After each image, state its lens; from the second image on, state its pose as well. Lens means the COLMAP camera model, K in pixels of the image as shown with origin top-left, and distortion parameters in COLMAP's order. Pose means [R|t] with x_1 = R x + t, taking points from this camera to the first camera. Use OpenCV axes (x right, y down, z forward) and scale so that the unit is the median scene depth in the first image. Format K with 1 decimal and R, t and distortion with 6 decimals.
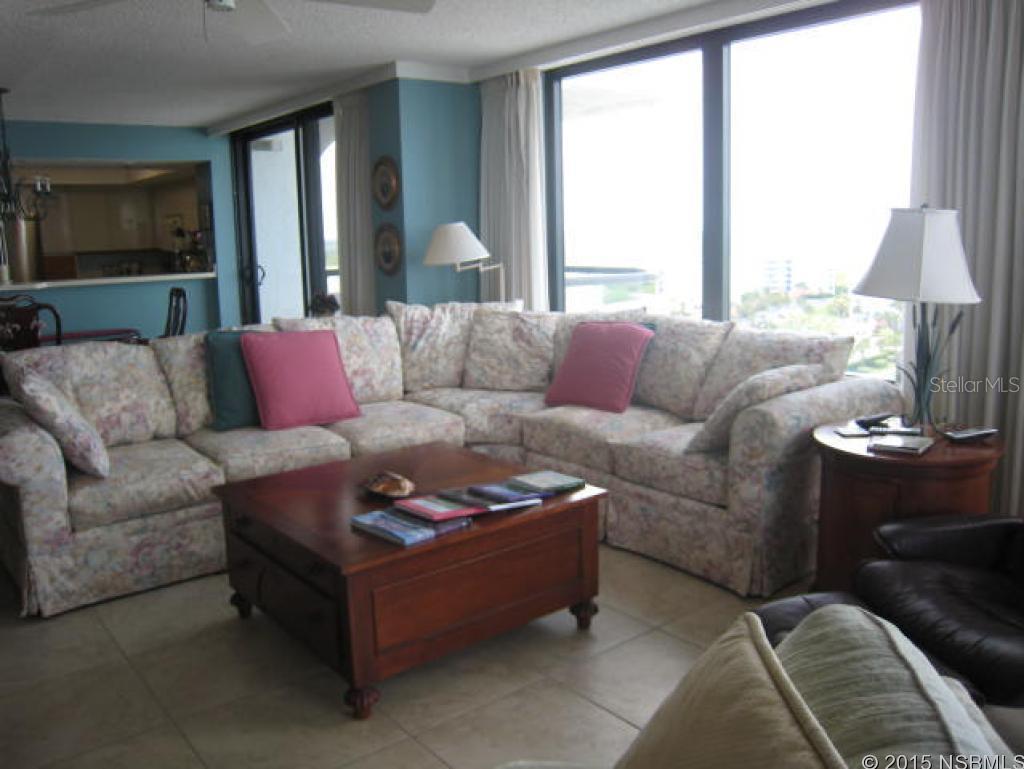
lens RADIAL K [[859.4, 0, 516.7], [0, 859.4, 373.2], [0, 0, 1]] dist [-0.144411, 0.103714]
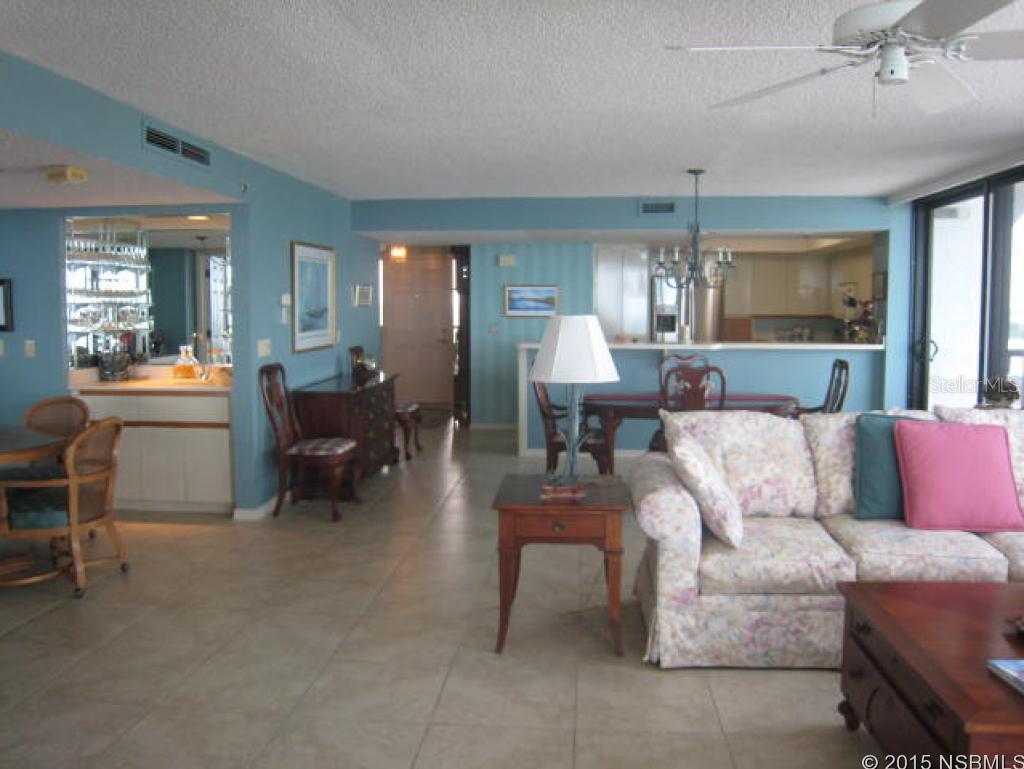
lens RADIAL K [[859.4, 0, 512.1], [0, 859.4, 377.7], [0, 0, 1]] dist [-0.144411, 0.103714]
pose [[0.718956, 0.080021, -0.690434, 0.004012], [-0.127057, 0.991743, -0.017364, -0.022513], [0.683344, 0.100208, 0.723187, 0.038298]]
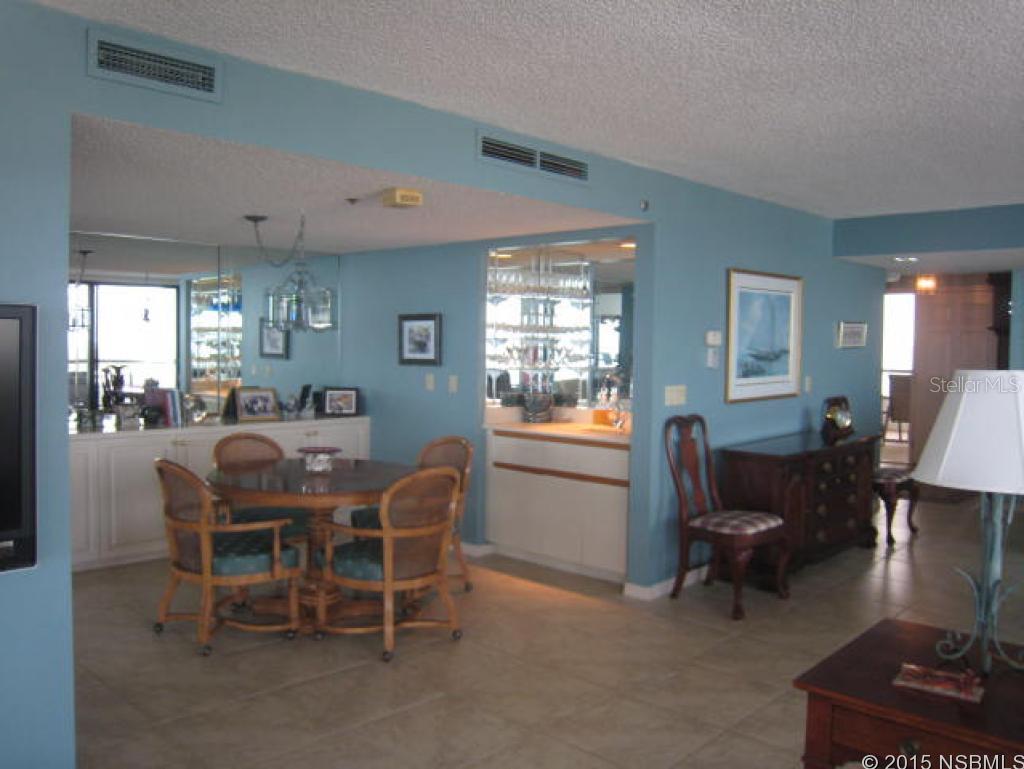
lens RADIAL K [[859.4, 0, 511.9], [0, 859.4, 377.7], [0, 0, 1]] dist [-0.144411, 0.103714]
pose [[0.129287, 0.064557, -0.989504, -0.130937], [-0.172475, 0.984132, 0.041672, -0.080591], [0.976492, 0.165277, 0.138370, 0.396812]]
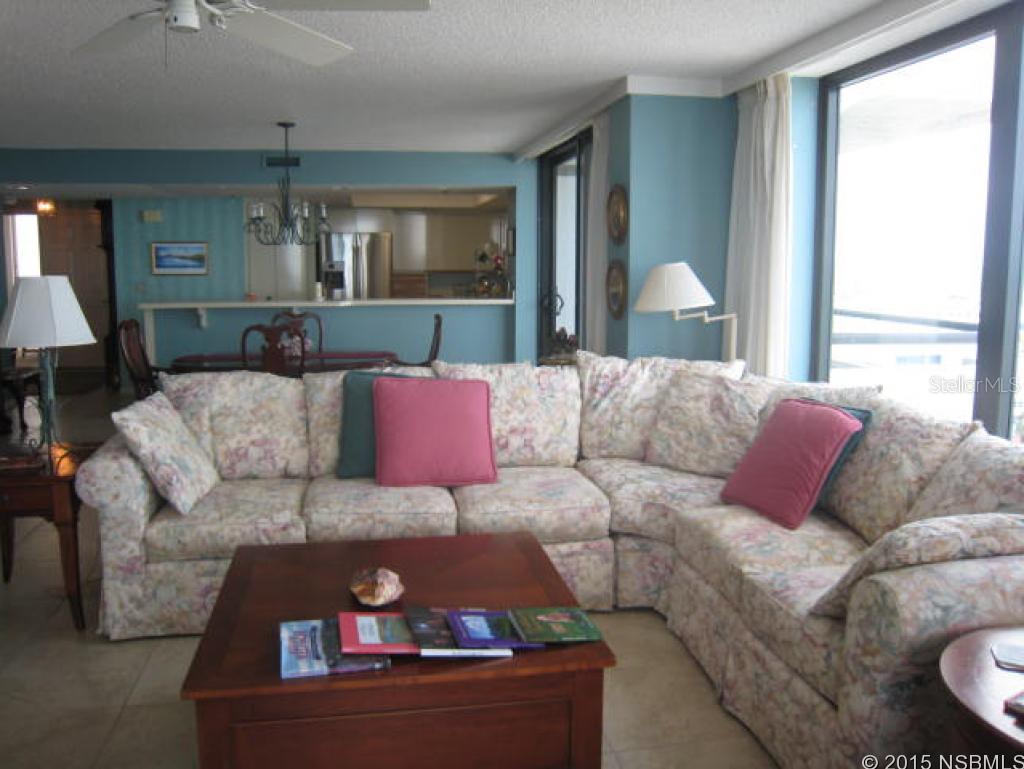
lens RADIAL K [[859.4, 0, 510.4], [0, 859.4, 377.1], [0, 0, 1]] dist [-0.144411, 0.103714]
pose [[0.874835, 0.090167, -0.475955, 0.249100], [-0.100842, 0.994898, 0.003123, -0.063810], [0.473808, 0.045264, 0.879464, 0.242280]]
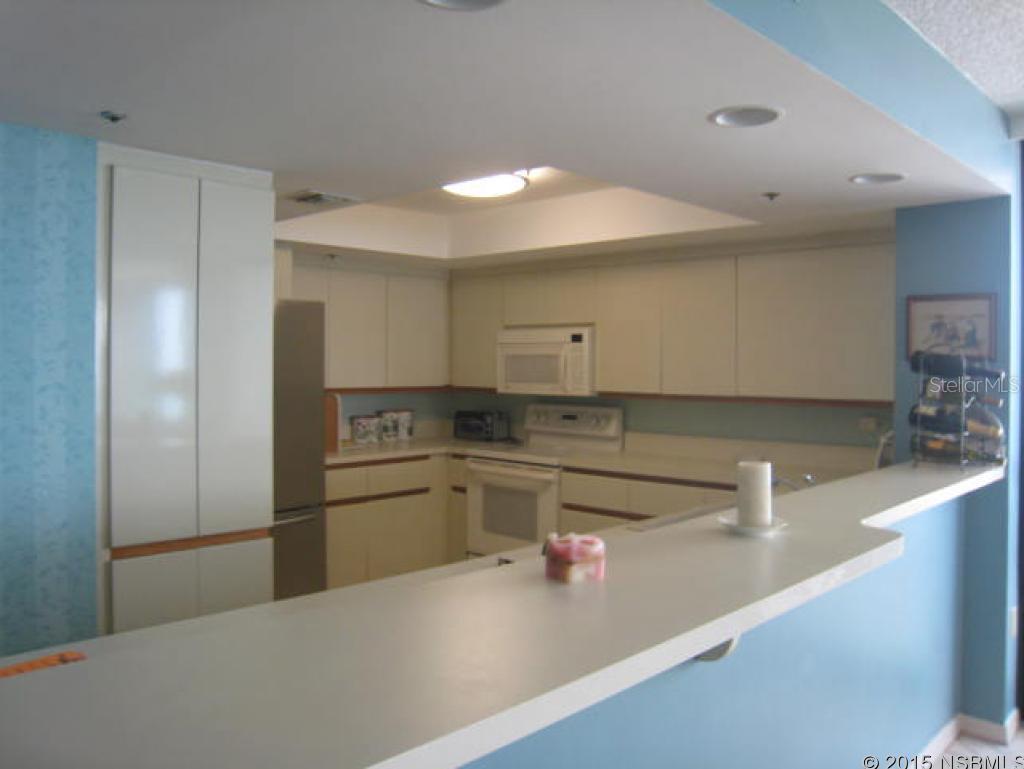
lens RADIAL K [[859.4, 0, 508.9], [0, 859.4, 379.2], [0, 0, 1]] dist [-0.144411, 0.103714]
pose [[0.990561, 0.024438, 0.134880, -1.296359], [-0.004653, 0.989407, -0.145090, -0.205220], [-0.136997, 0.143093, 0.980182, 1.274625]]
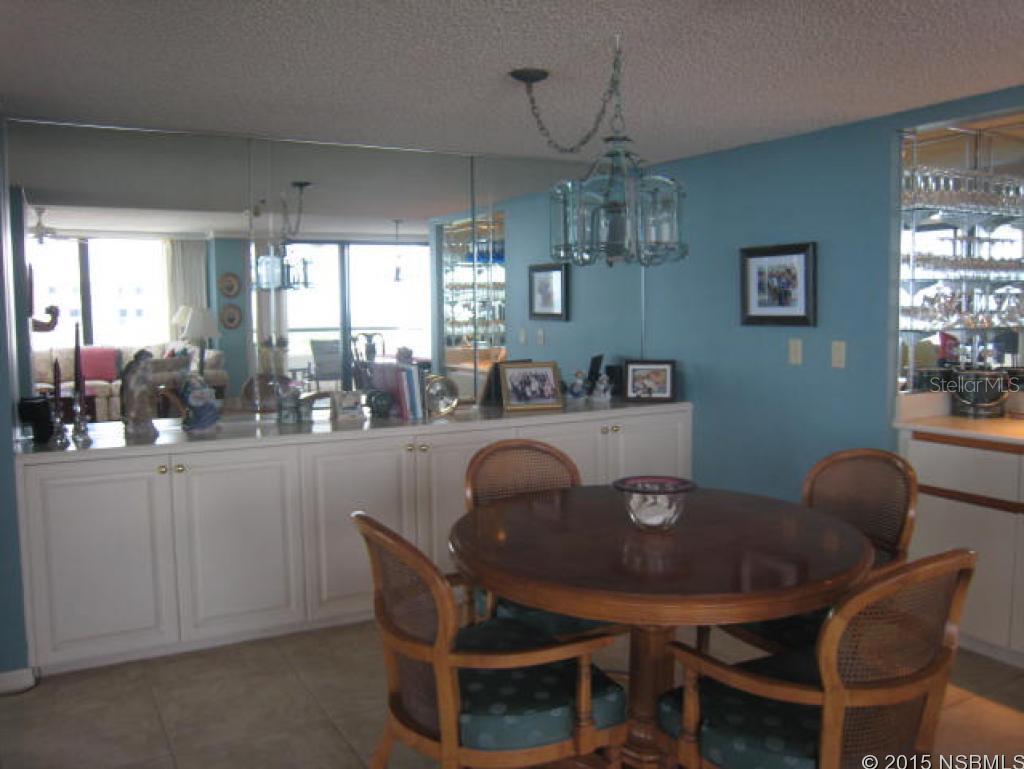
lens RADIAL K [[859.4, 0, 516.7], [0, 859.4, 380.6], [0, 0, 1]] dist [-0.144411, 0.103714]
pose [[-0.160227, 0.109996, -0.980932, -0.663813], [-0.140591, 0.981097, 0.132979, -0.035605], [0.977017, 0.159217, -0.141733, 0.299710]]
